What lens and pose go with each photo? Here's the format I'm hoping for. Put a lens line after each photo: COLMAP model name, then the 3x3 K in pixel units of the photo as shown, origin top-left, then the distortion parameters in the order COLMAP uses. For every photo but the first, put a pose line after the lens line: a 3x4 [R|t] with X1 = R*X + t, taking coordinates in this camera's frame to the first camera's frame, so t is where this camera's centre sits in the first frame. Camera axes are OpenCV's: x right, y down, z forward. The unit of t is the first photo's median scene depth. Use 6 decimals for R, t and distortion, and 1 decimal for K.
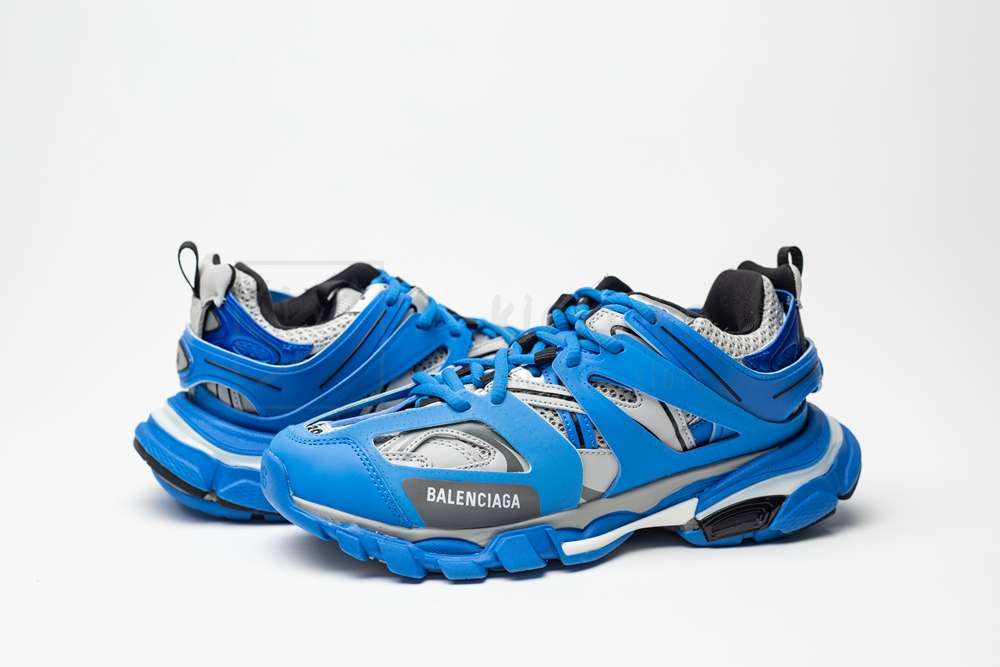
lens RADIAL K [[1431.3, 0, 499.2], [0, 1431.3, 336.0], [0, 0, 1]] dist [-0.020127, 0.000000]
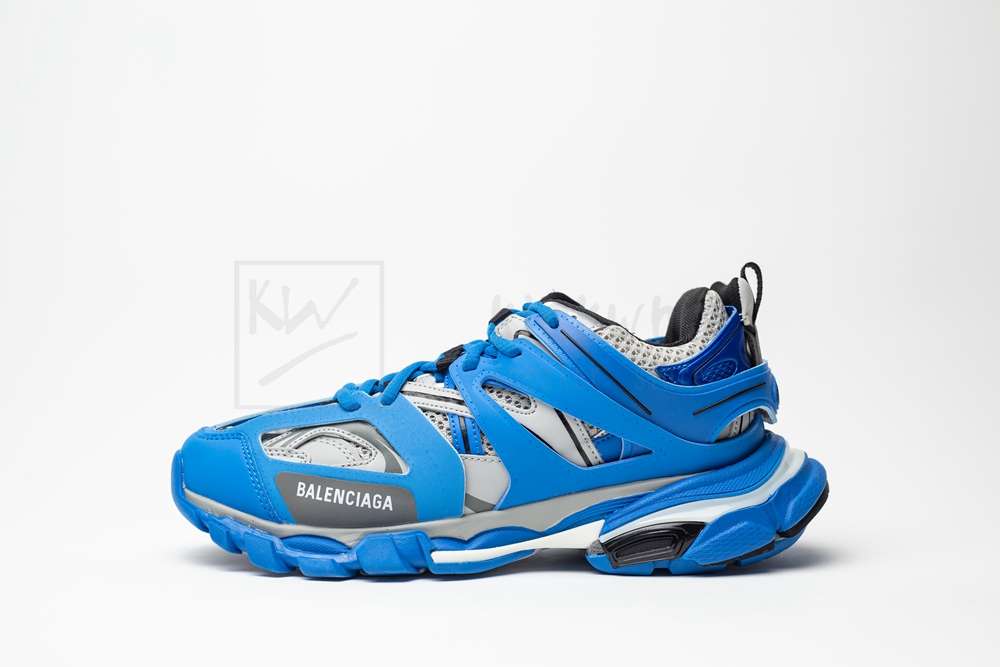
lens RADIAL K [[1431.3, 0, 500.9], [0, 1431.3, 330.7], [0, 0, 1]] dist [-0.020127, 0.000000]
pose [[0.953982, 0.008037, -0.299755, 0.361597], [-0.045189, 0.992078, -0.117216, 0.107015], [0.296438, 0.125368, 0.946788, 0.094176]]
